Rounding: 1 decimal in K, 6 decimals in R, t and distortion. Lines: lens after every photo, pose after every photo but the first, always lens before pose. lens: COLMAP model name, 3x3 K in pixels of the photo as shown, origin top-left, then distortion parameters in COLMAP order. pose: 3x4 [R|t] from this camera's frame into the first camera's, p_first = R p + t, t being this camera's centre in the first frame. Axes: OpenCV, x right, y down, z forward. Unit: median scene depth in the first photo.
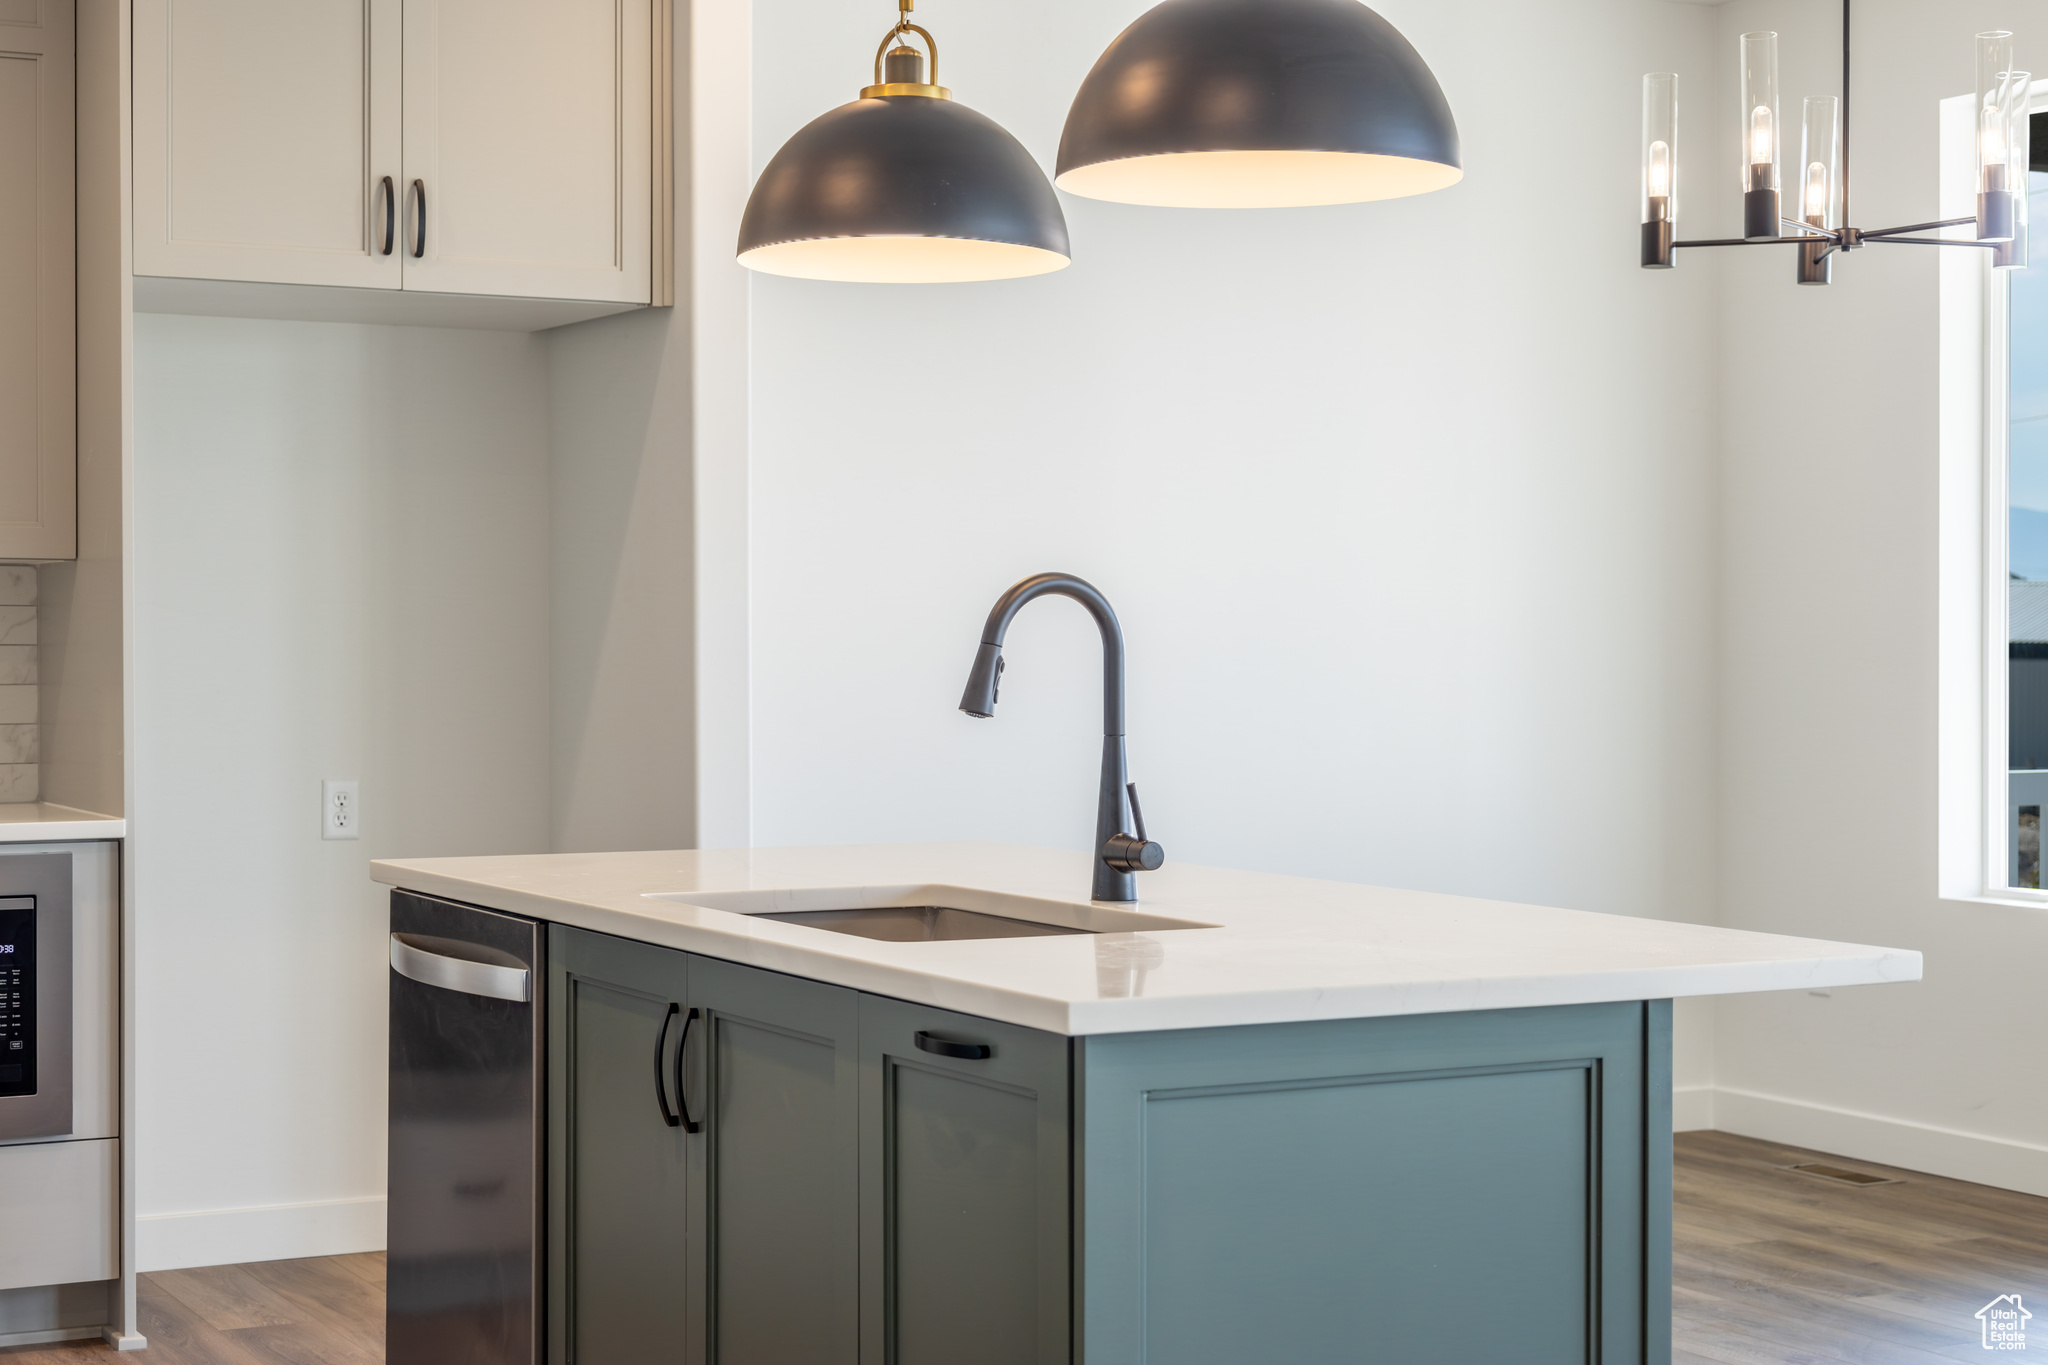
lens RADIAL K [[3260.3, 0, 1025.6], [0, 3260.3, 709.0], [0, 0, 1]] dist [0.026978, 0.019873]
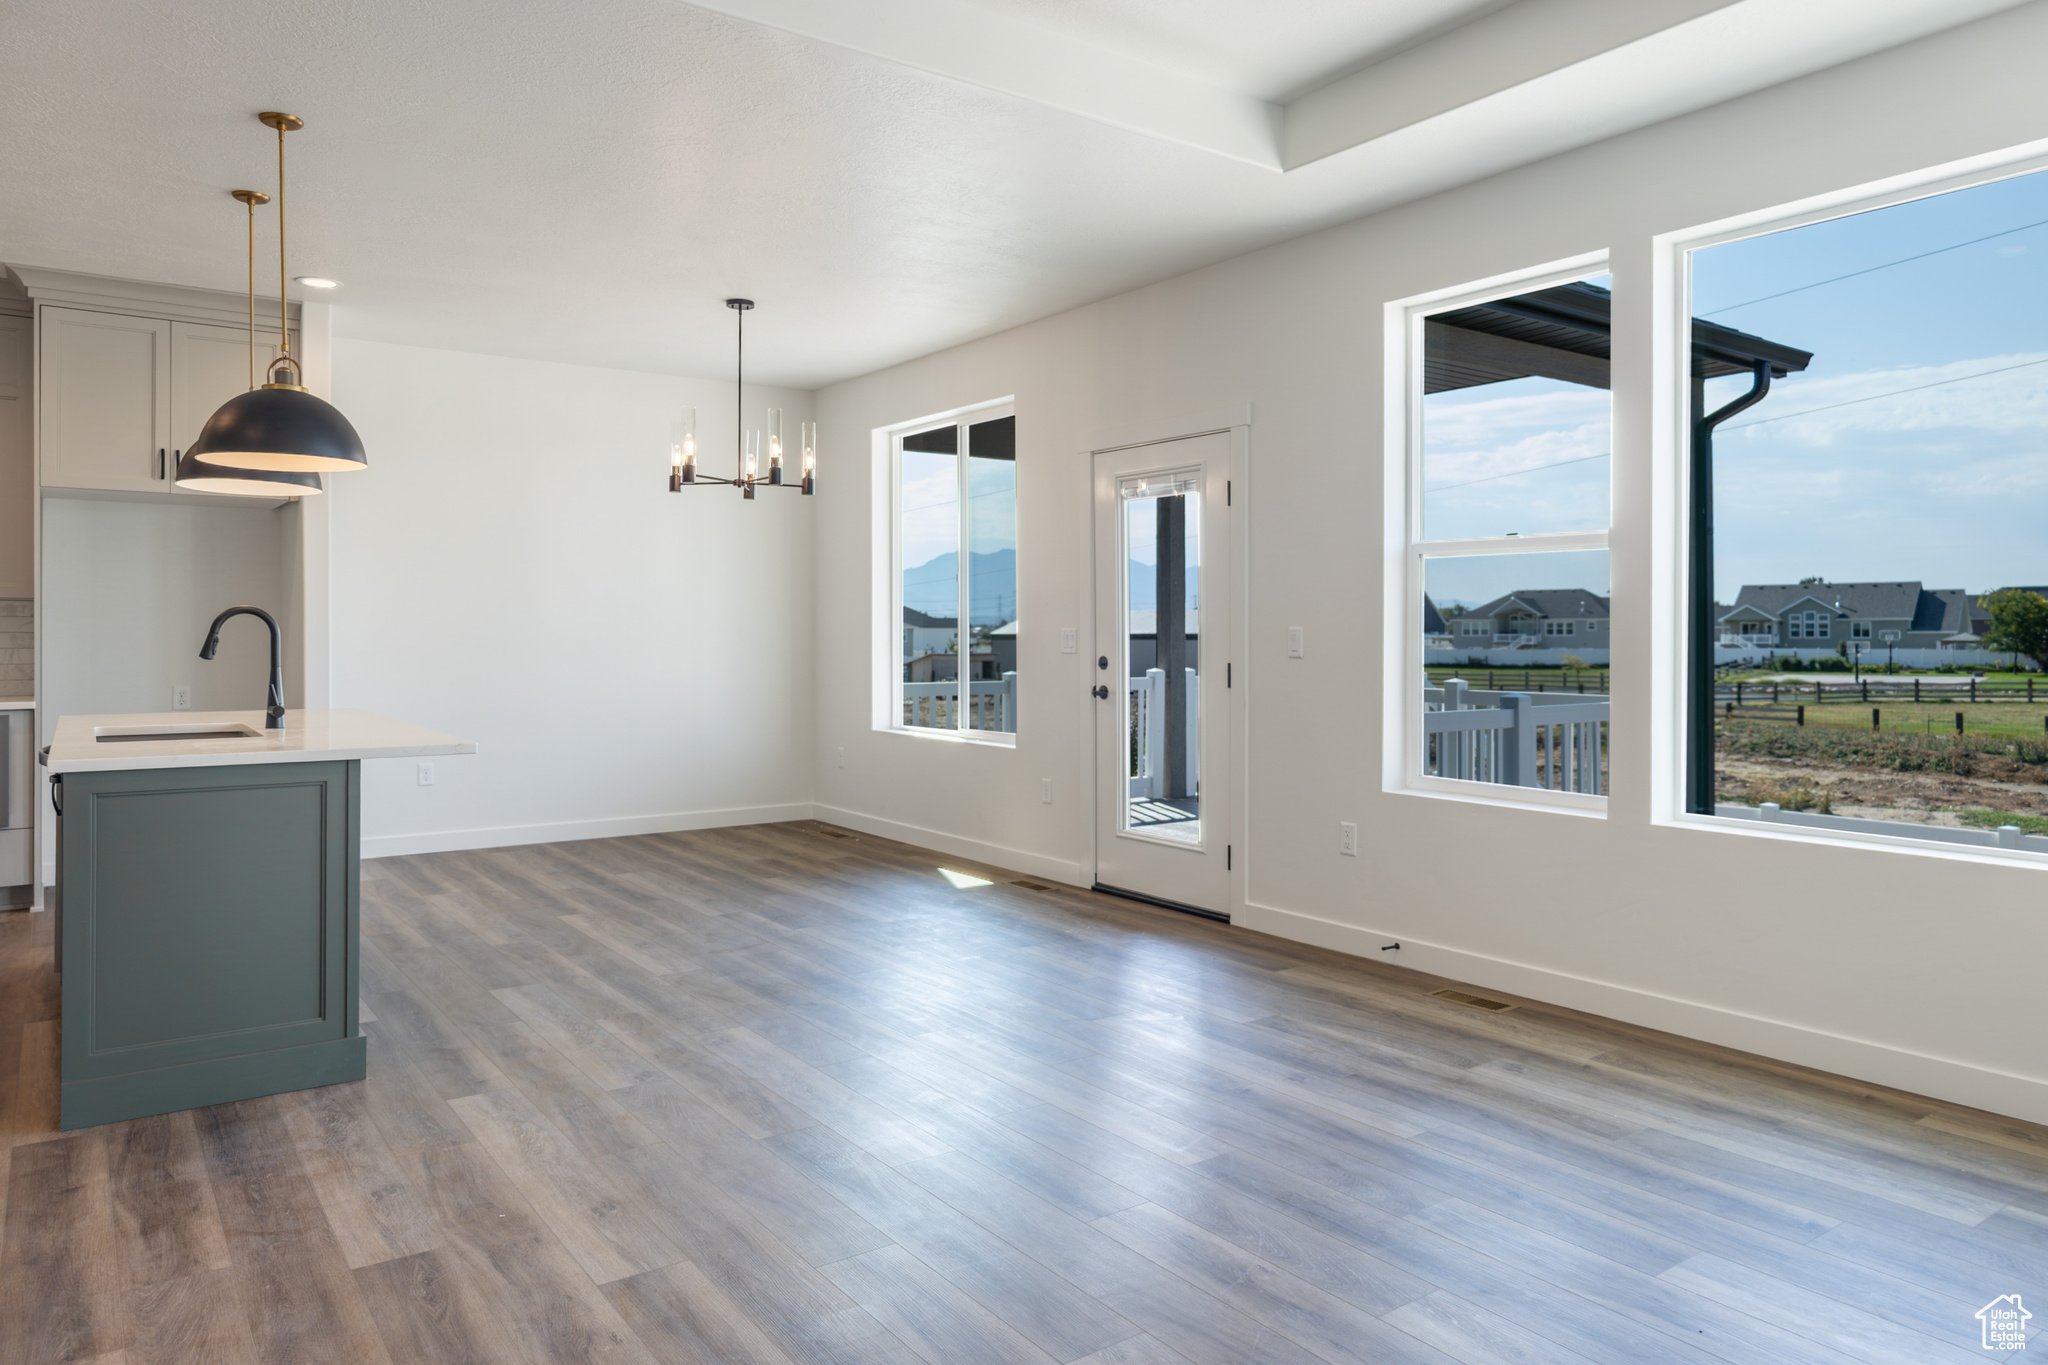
lens RADIAL K [[1334.8, 0, 1025.7], [0, 1334.8, 641.8], [0, 0, 1]] dist [0.003746, 0.001608]
pose [[0.992148, 0.001284, 0.125061, 0.355264], [0.000412, 0.999908, -0.013530, 0.001737], [-0.125067, 0.013475, 0.992057, -0.120955]]
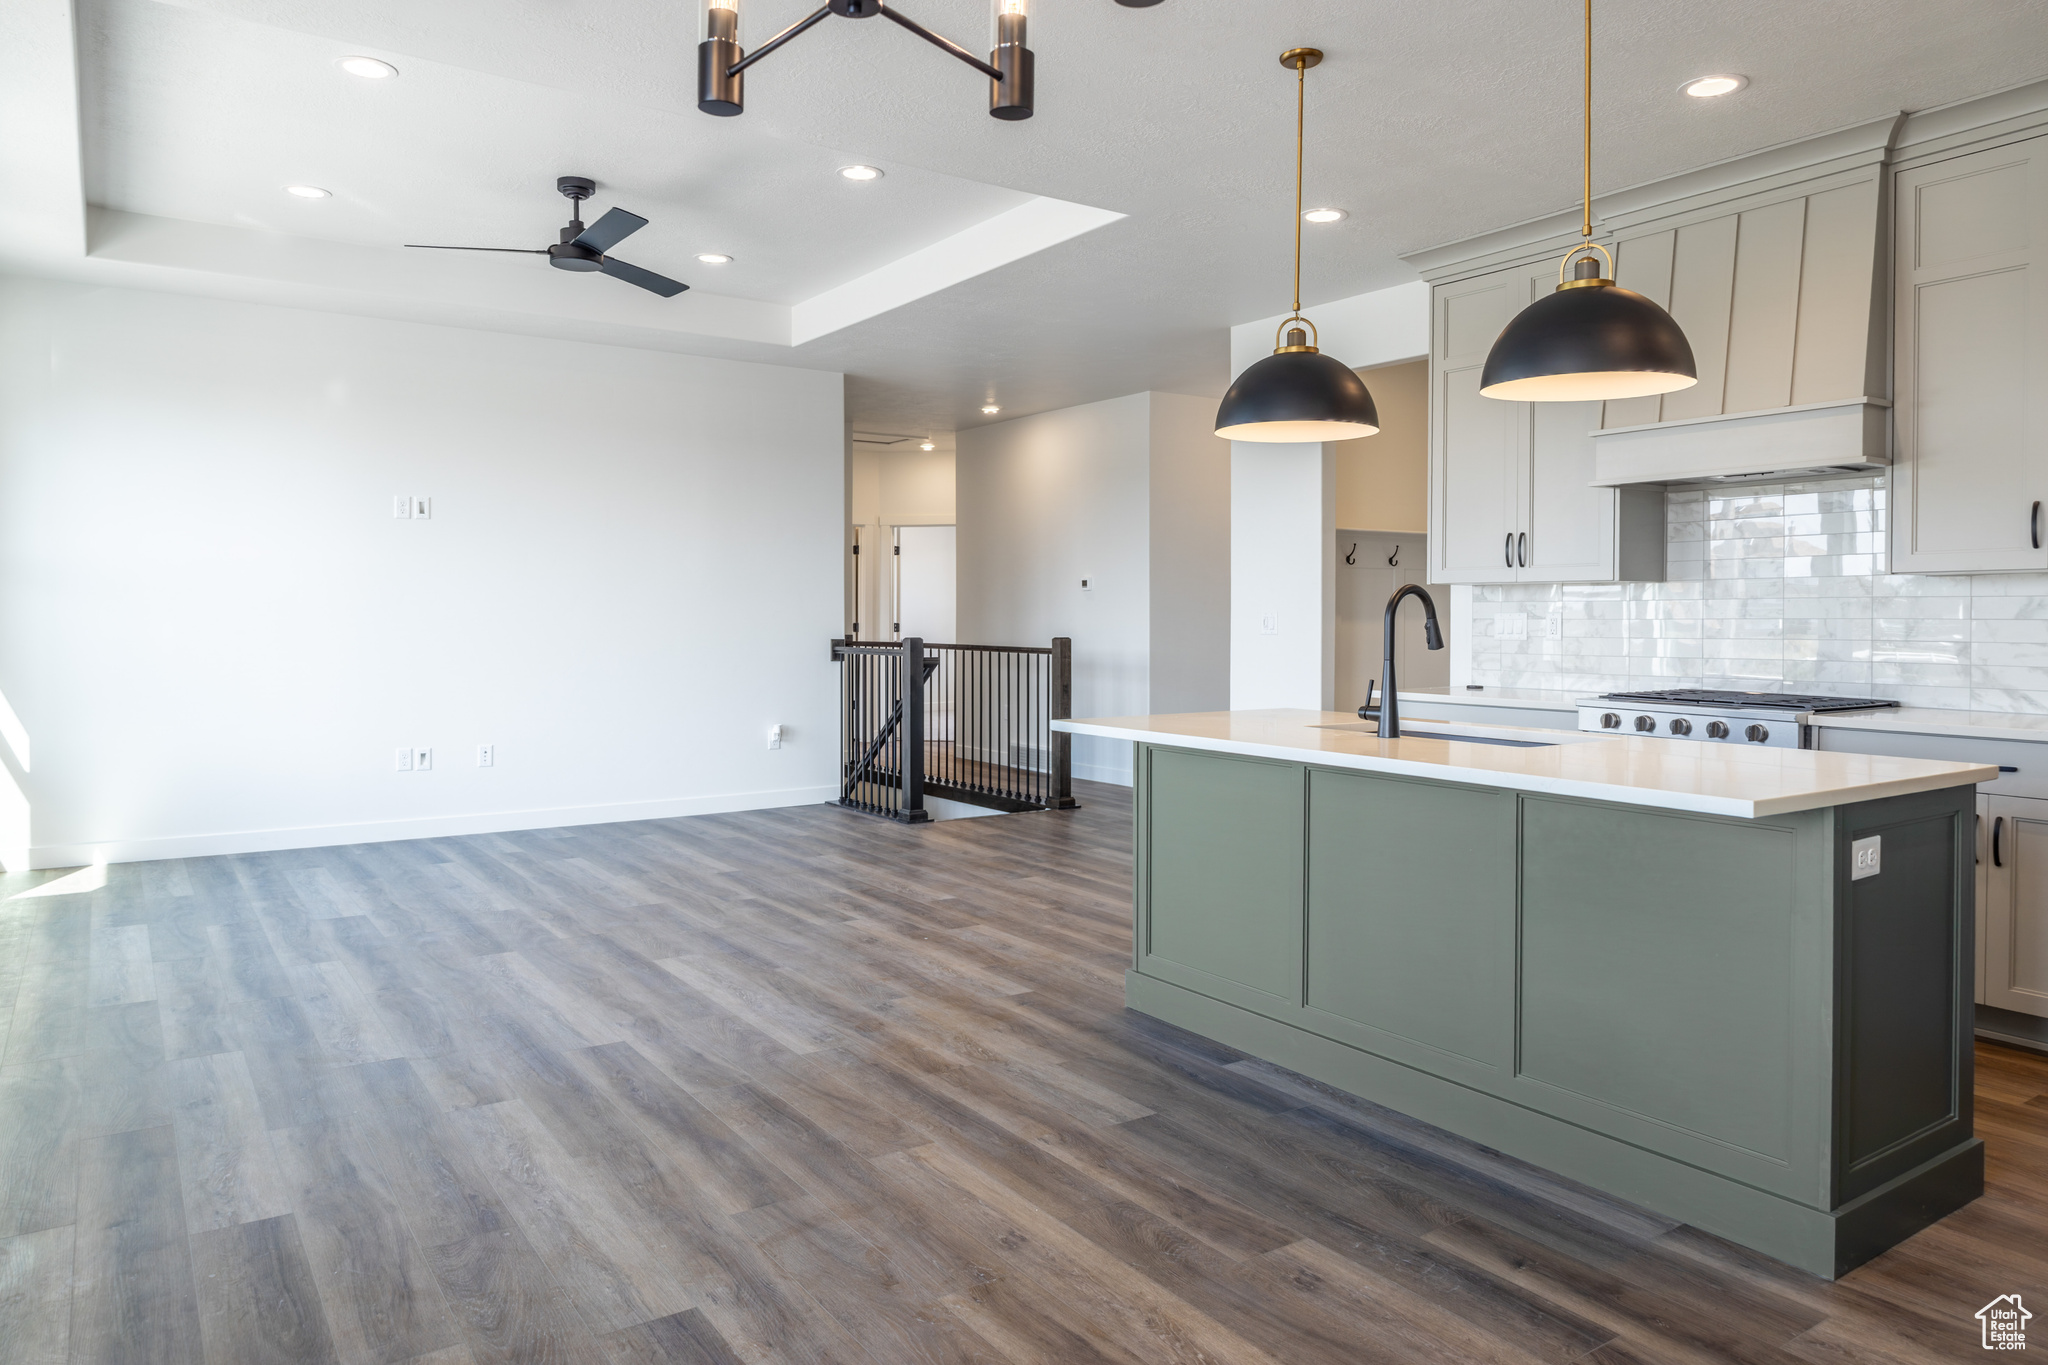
lens RADIAL K [[1341.7, 0, 1024.1], [0, 1341.7, 639.6], [0, 0, 1]] dist [0.021482, 0.000715]
pose [[-0.994904, -0.000464, -0.100829, 0.249637], [-0.004156, 0.999329, 0.036404, -0.026200], [0.100744, 0.036637, -0.994238, 1.305300]]
